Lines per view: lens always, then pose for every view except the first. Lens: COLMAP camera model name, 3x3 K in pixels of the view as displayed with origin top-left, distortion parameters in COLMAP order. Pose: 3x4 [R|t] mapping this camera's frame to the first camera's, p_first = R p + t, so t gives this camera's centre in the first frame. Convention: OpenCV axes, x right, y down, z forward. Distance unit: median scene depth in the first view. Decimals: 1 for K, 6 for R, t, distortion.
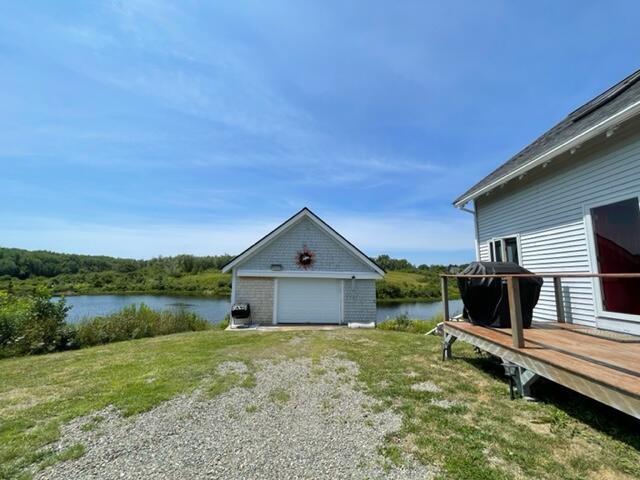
lens RADIAL K [[258.4, 0, 318.4], [0, 258.4, 241.5], [0, 0, 1]] dist [-0.000968, 0.000701]
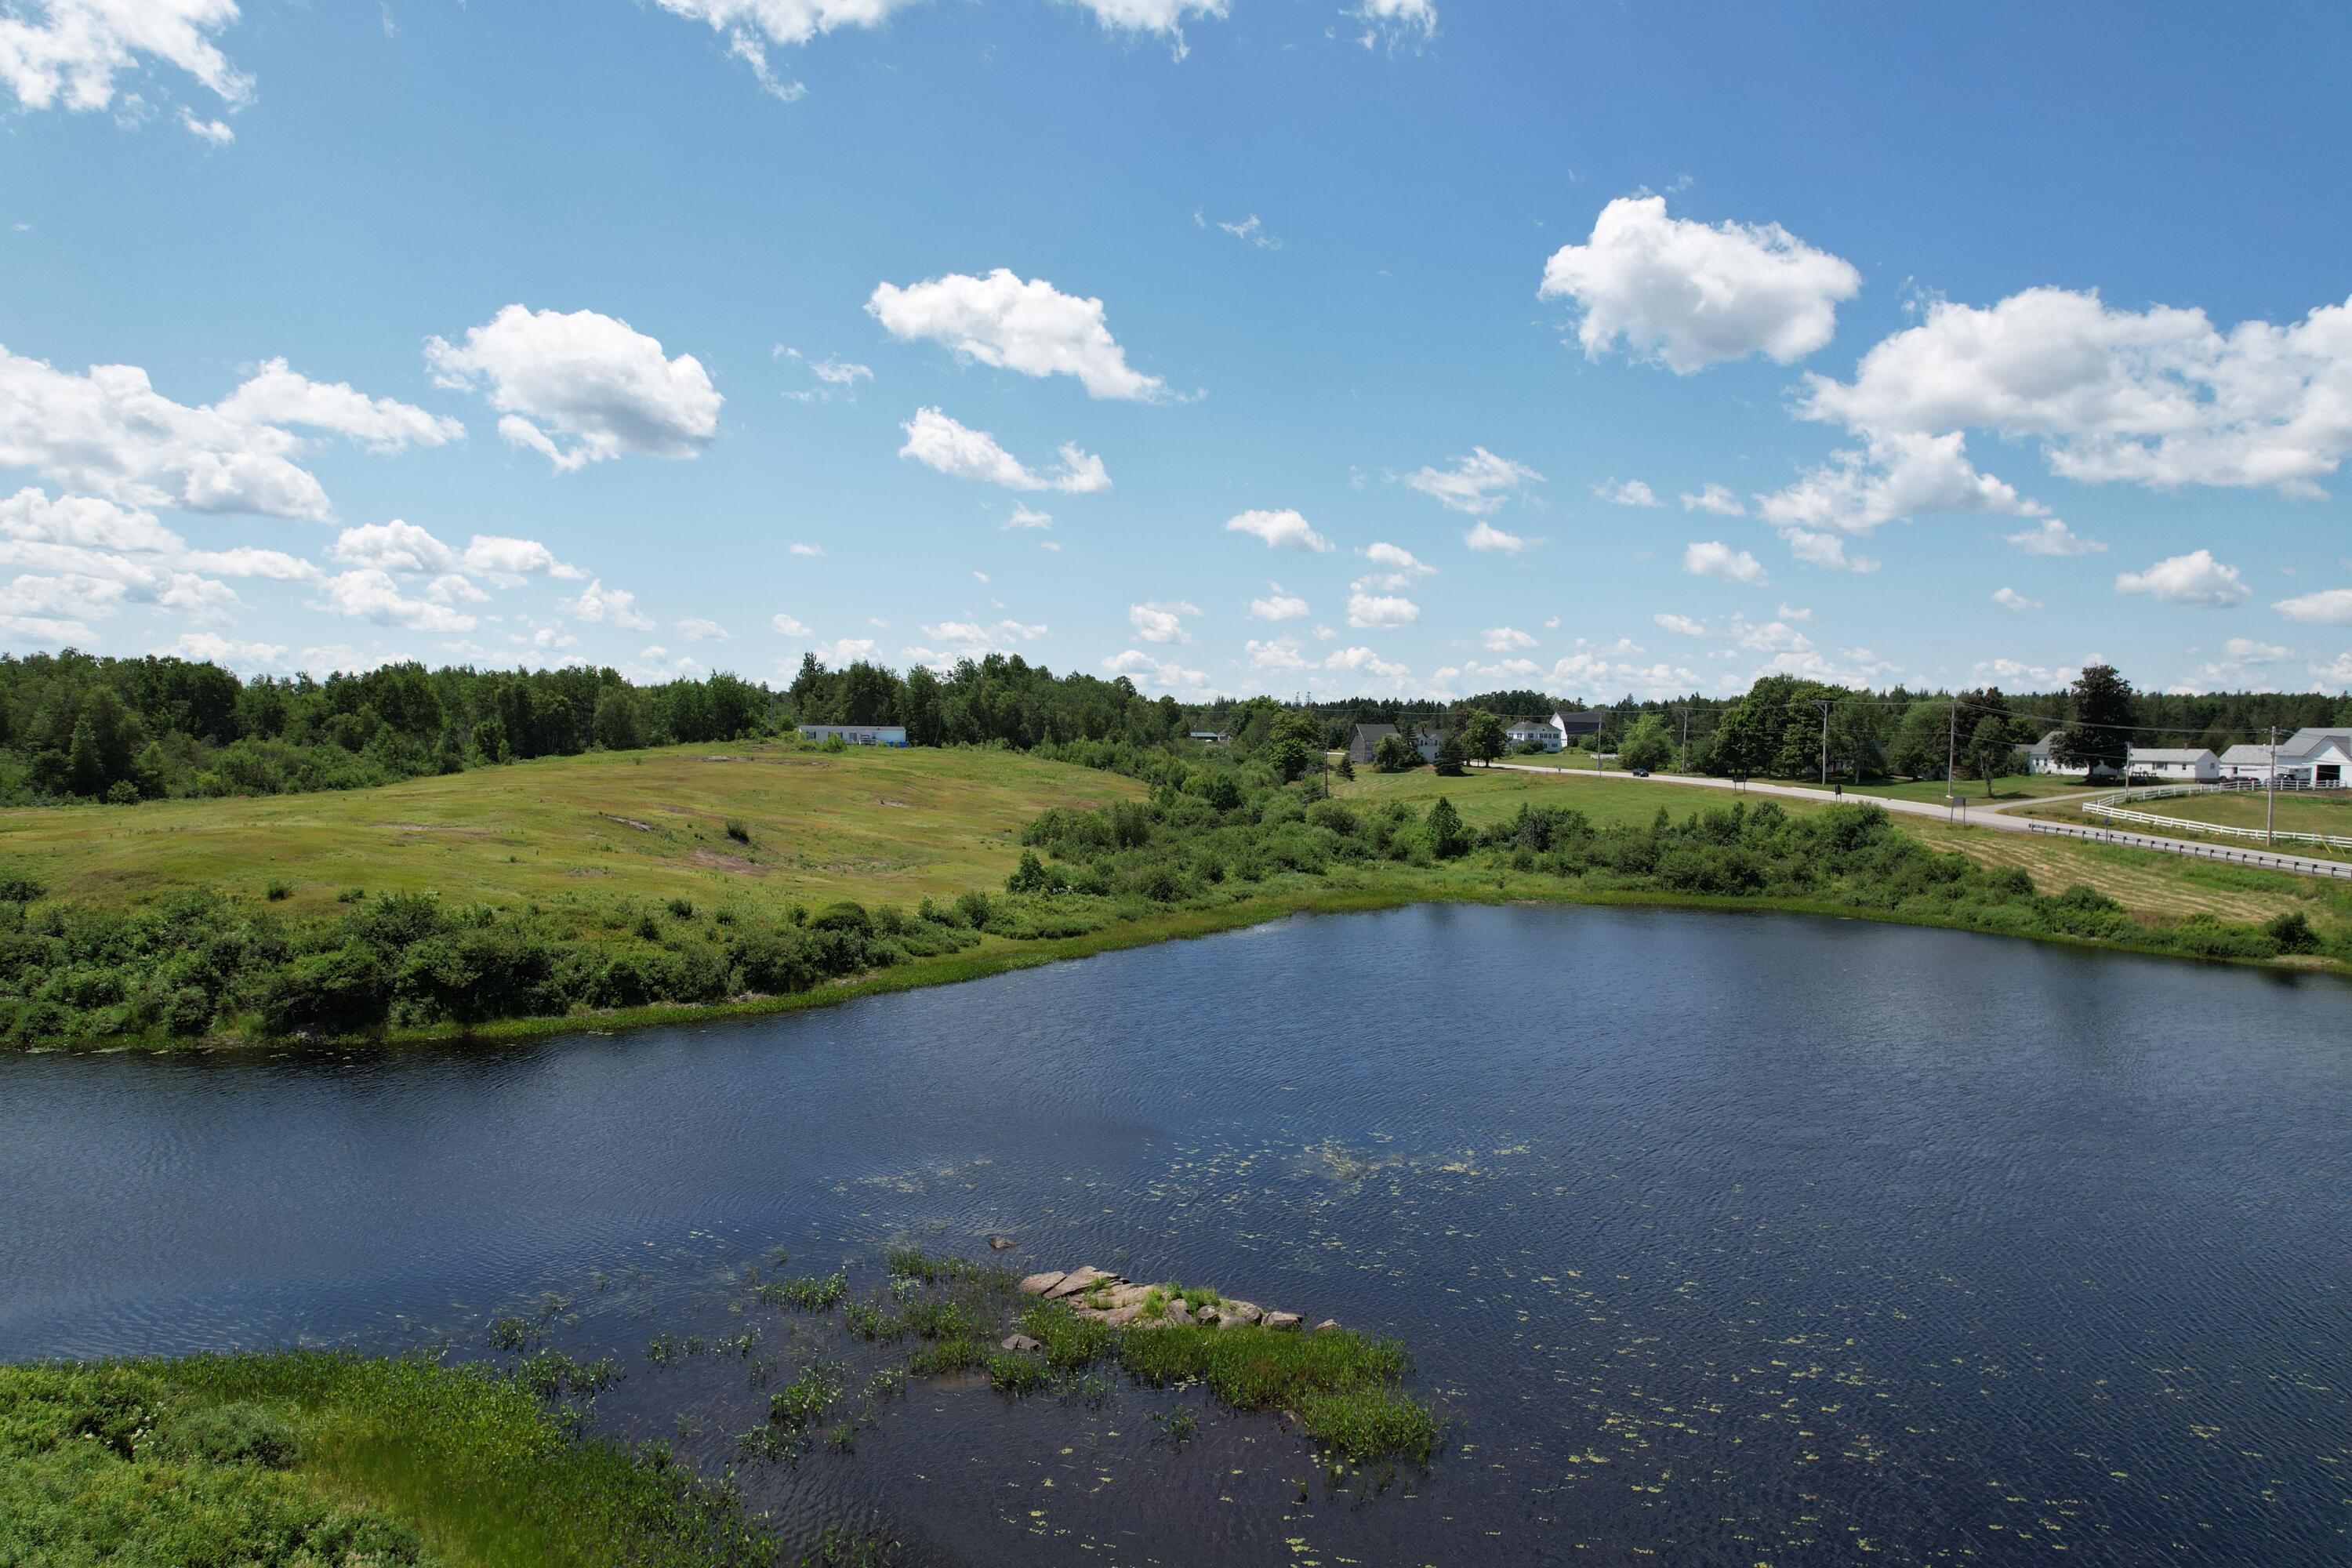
lens RADIAL K [[1519.3, 0, 1174.8], [0, 1519.3, 779.4], [0, 0, 1]] dist [-0.076872, 0.073798]
pose [[0.970734, -0.006069, 0.240081, 0.431102], [-0.033472, 0.986505, 0.160275, -0.117518], [-0.237813, -0.163620, 0.957431, -0.101936]]
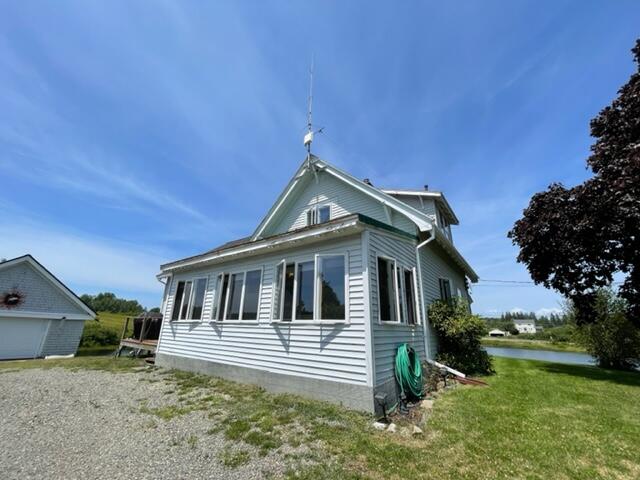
lens RADIAL K [[258.4, 0, 315.0], [0, 258.4, 239.8], [0, 0, 1]] dist [-0.000968, 0.000701]
pose [[0.607588, 0.261362, 0.750018, -0.019879], [-0.127741, 0.964170, -0.232505, -0.011058], [-0.783913, 0.045459, 0.619205, -0.090888]]
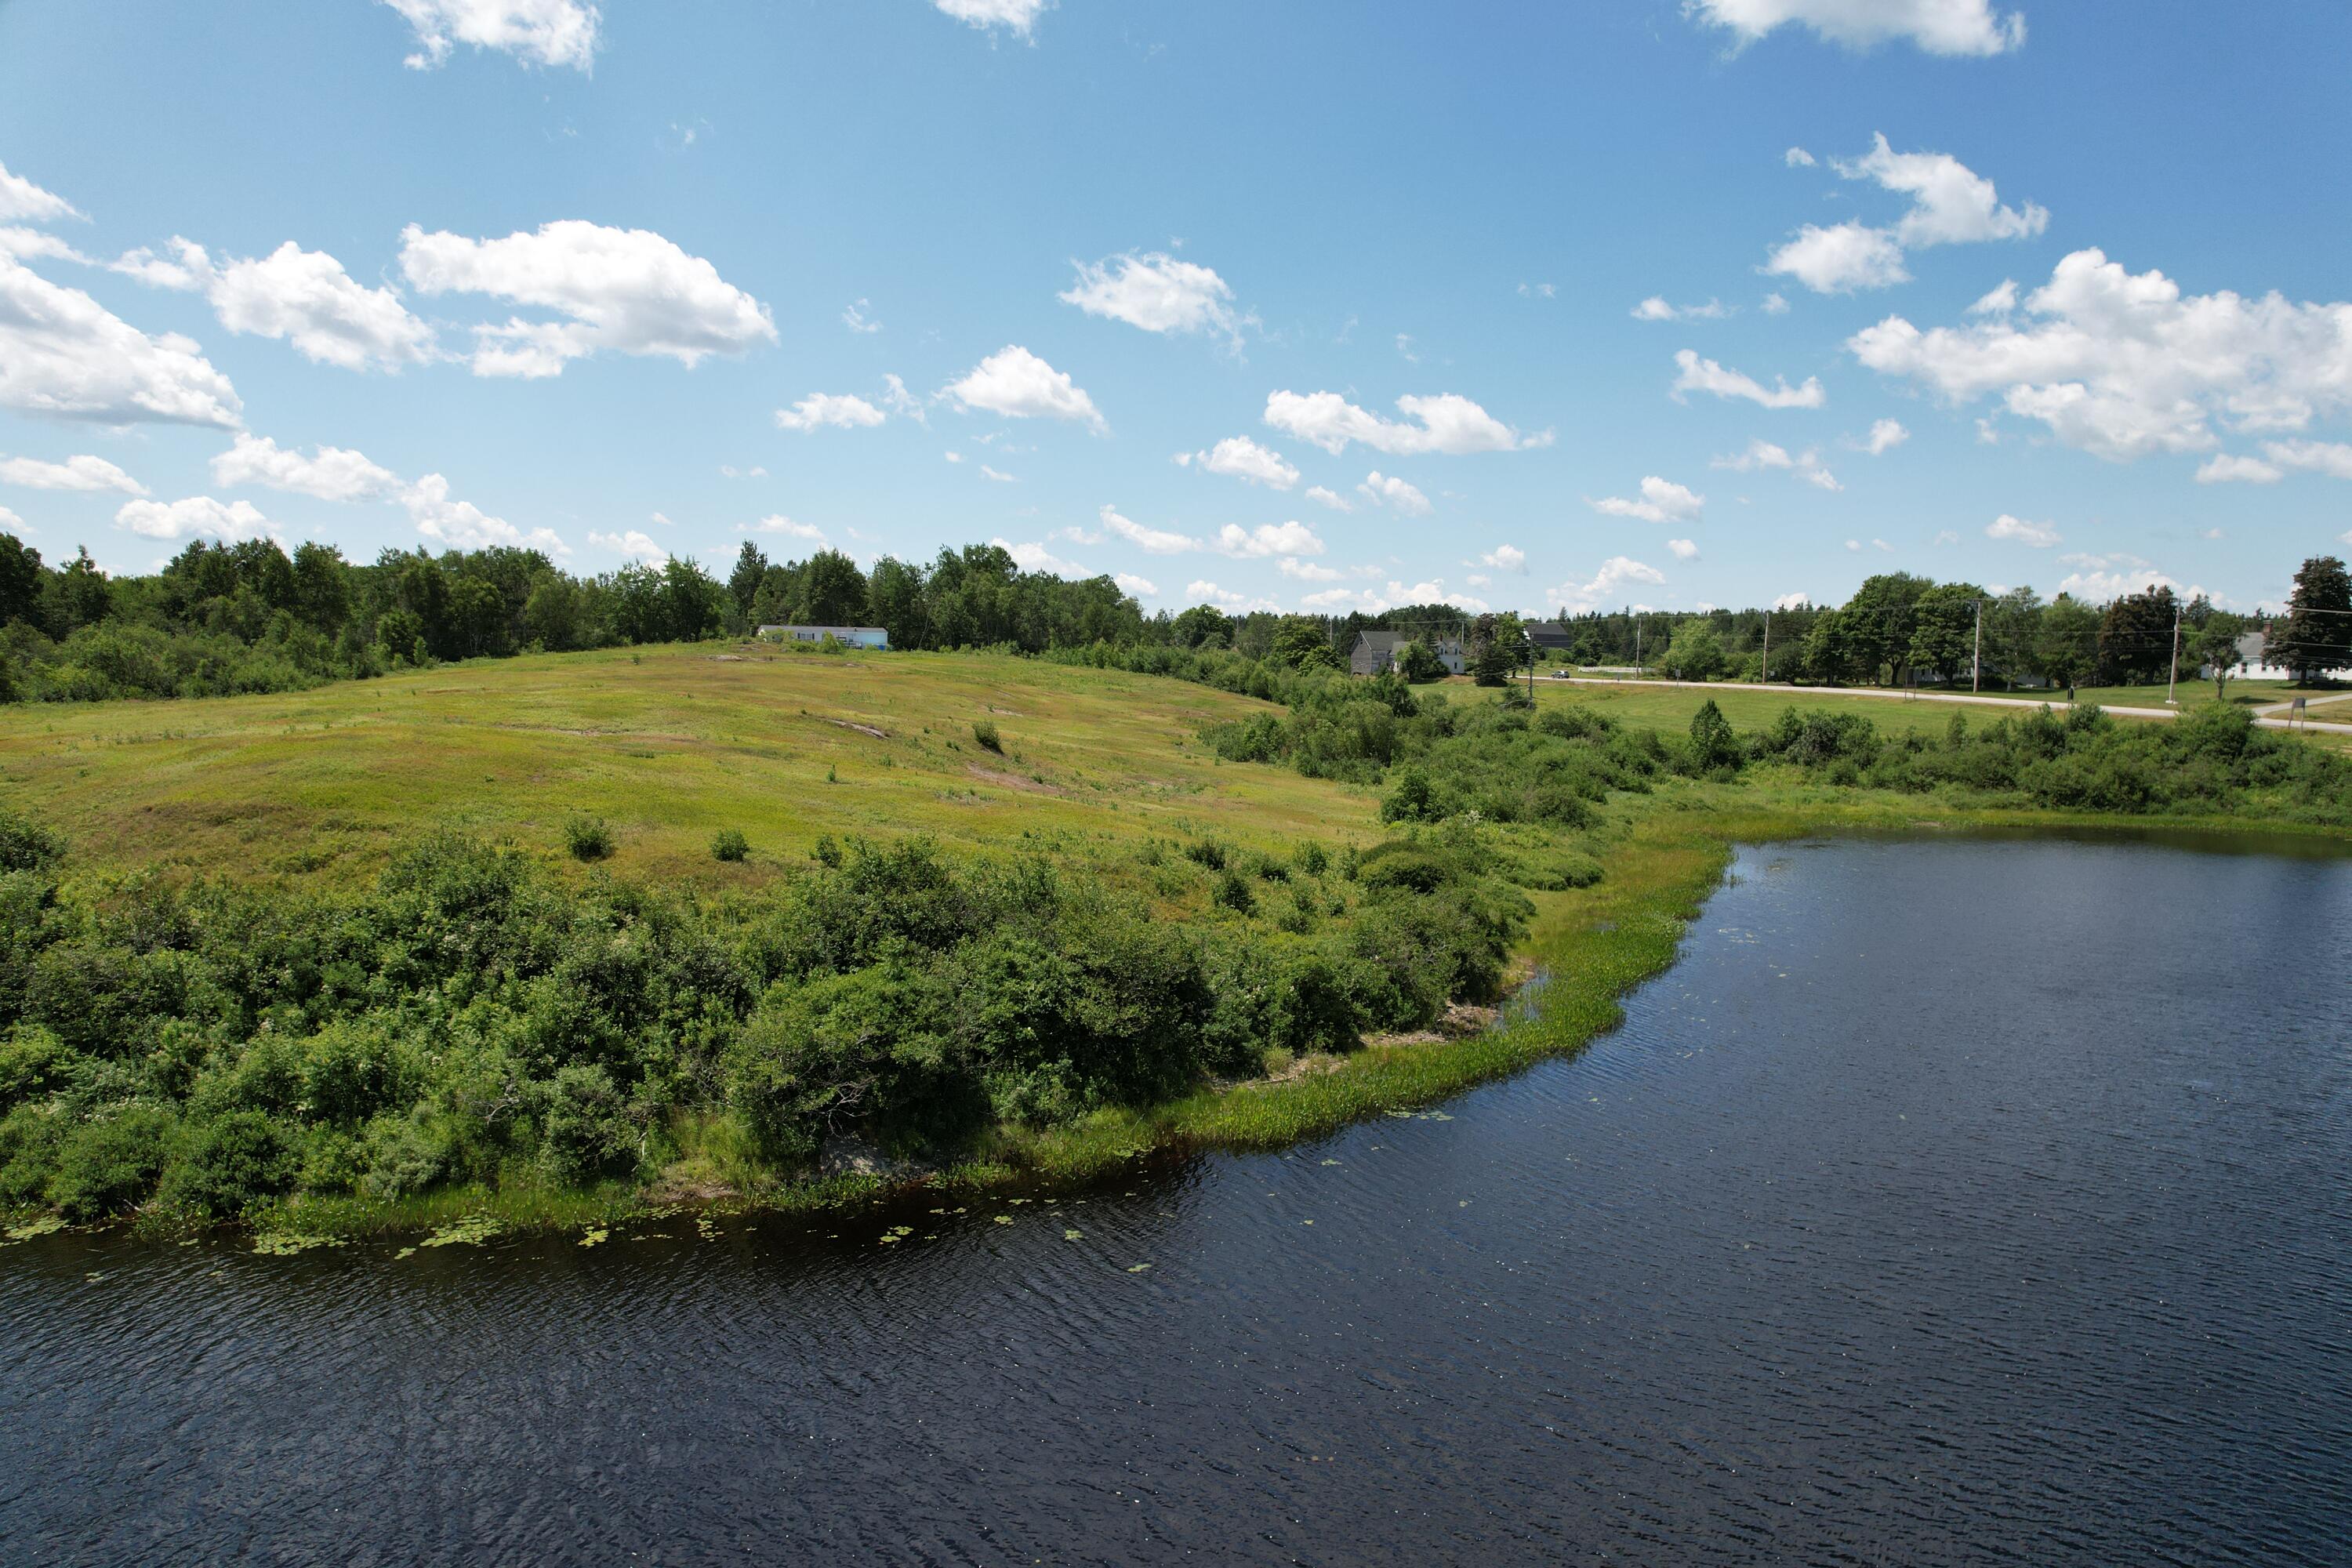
lens RADIAL K [[1519.3, 0, 1186.3], [0, 1519.3, 782.8], [0, 0, 1]] dist [-0.076872, 0.073798]
pose [[0.923882, -0.027723, 0.381672, 0.084509], [-0.054964, 0.977418, 0.204043, 0.001079], [-0.378710, -0.209490, 0.901495, 0.449085]]
